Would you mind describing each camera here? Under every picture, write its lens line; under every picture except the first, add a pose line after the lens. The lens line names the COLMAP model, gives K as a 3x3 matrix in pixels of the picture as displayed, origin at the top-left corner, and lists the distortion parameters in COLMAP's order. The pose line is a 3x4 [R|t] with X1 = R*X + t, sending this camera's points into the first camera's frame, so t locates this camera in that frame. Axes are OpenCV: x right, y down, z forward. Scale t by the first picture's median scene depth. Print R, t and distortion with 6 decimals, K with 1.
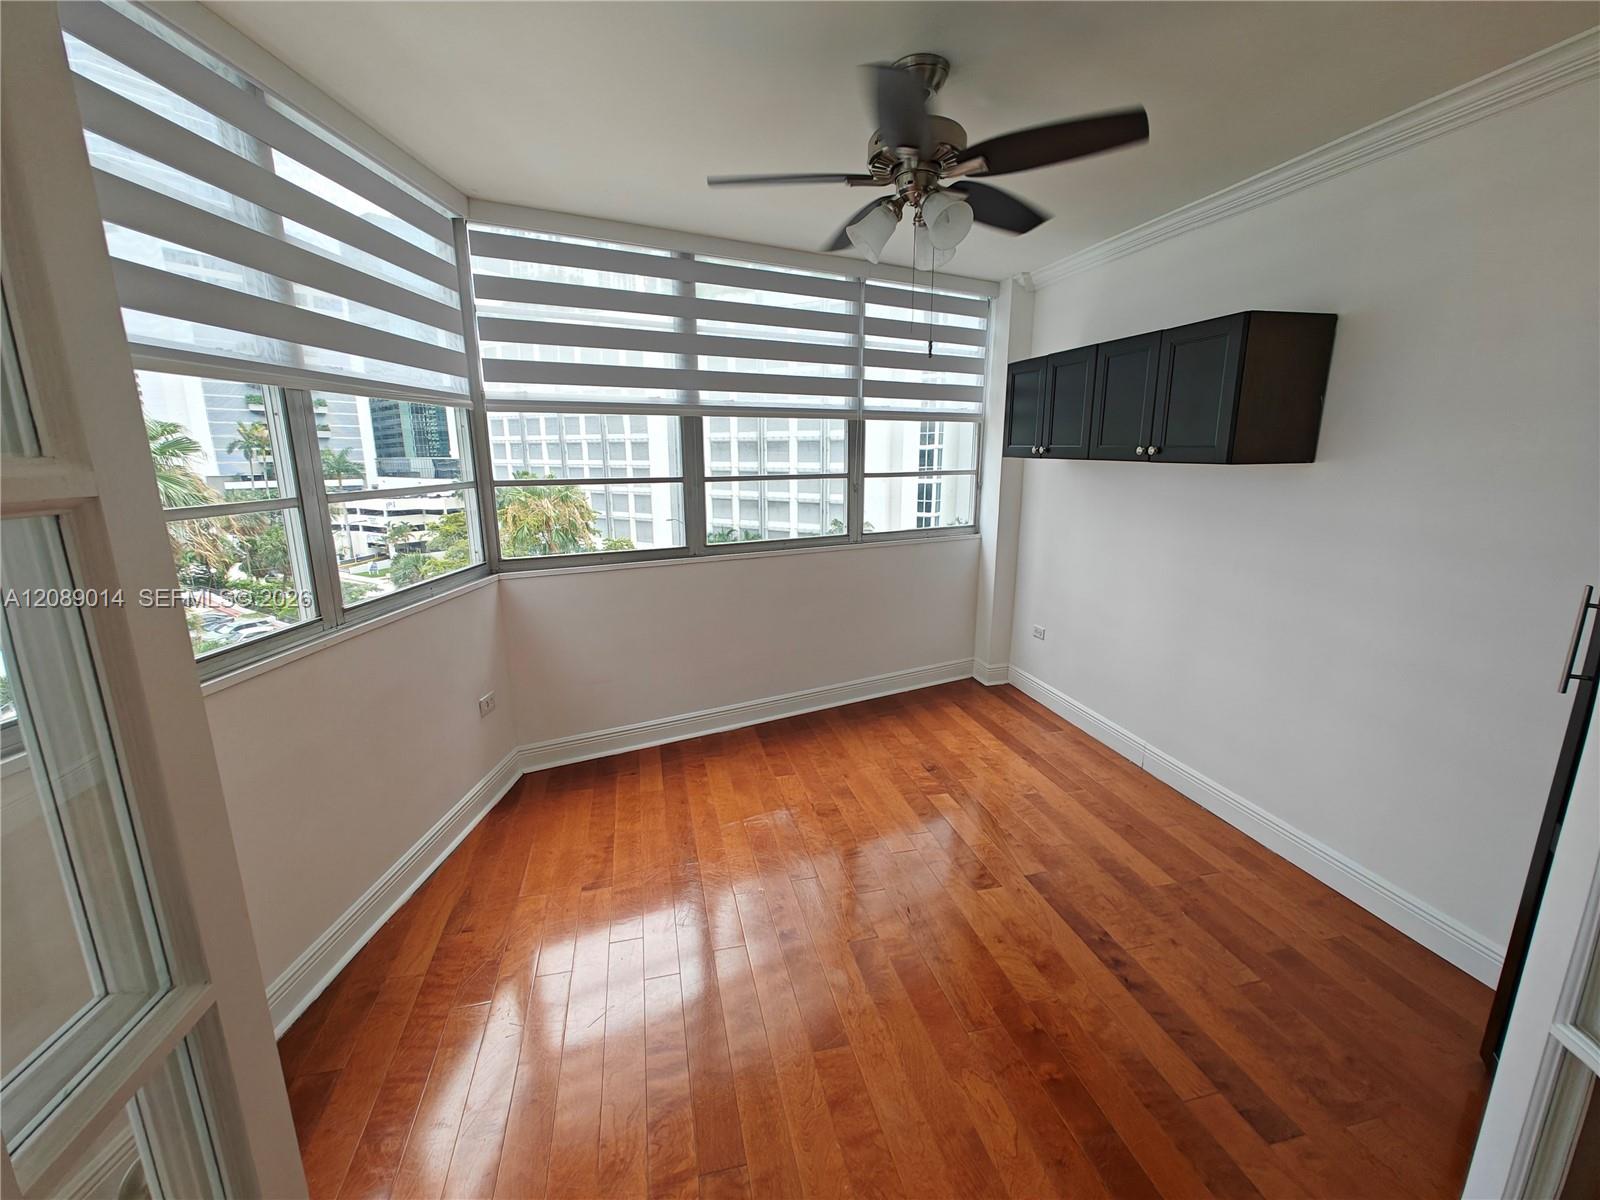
lens RADIAL K [[651.2, 0, 802.6], [0, 651.2, 600.2], [0, 0, 1]] dist [-0.000786, 0.000210]
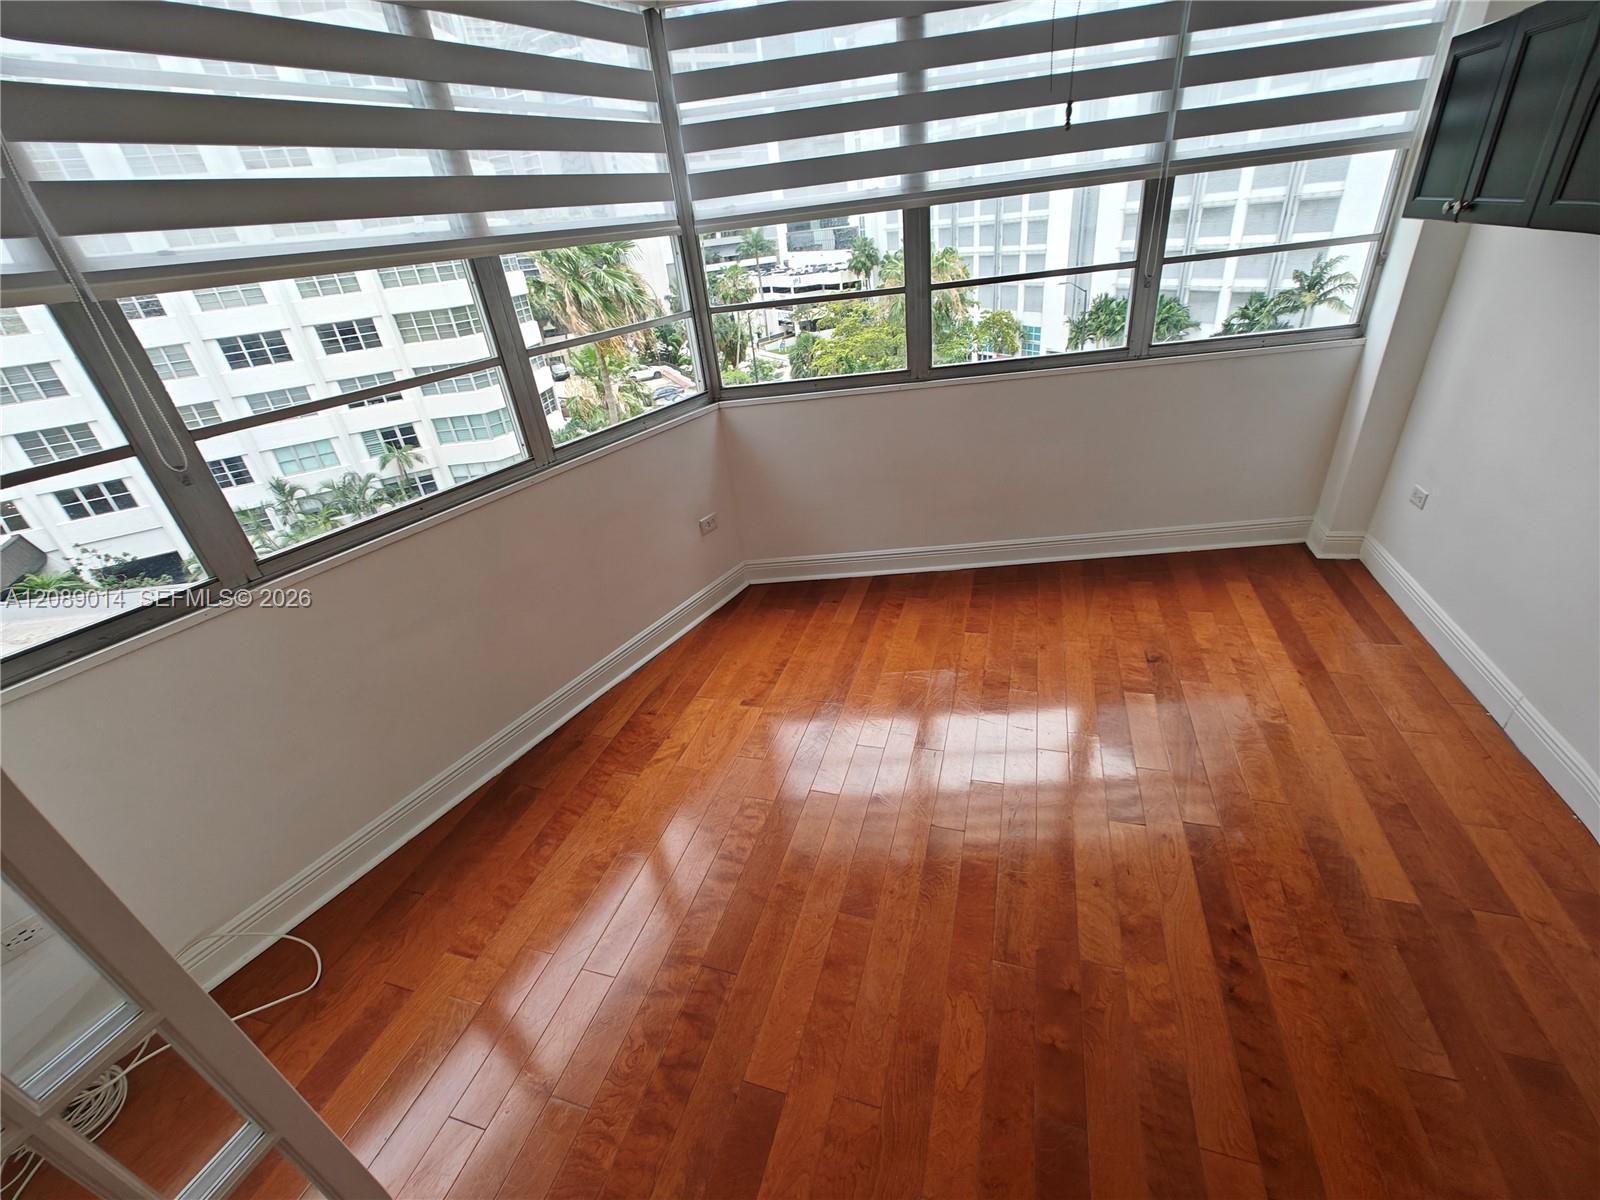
lens RADIAL K [[679.5, 0, 985.2], [0, 679.5, 544.5], [0, 0, 1]] dist [-0.011332, 0.003042]
pose [[0.857415, 0.171196, -0.485315, 0.450000], [-0.013590, 0.950250, 0.311192, -0.159944], [0.514446, -0.260226, 0.817085, 0.249862]]
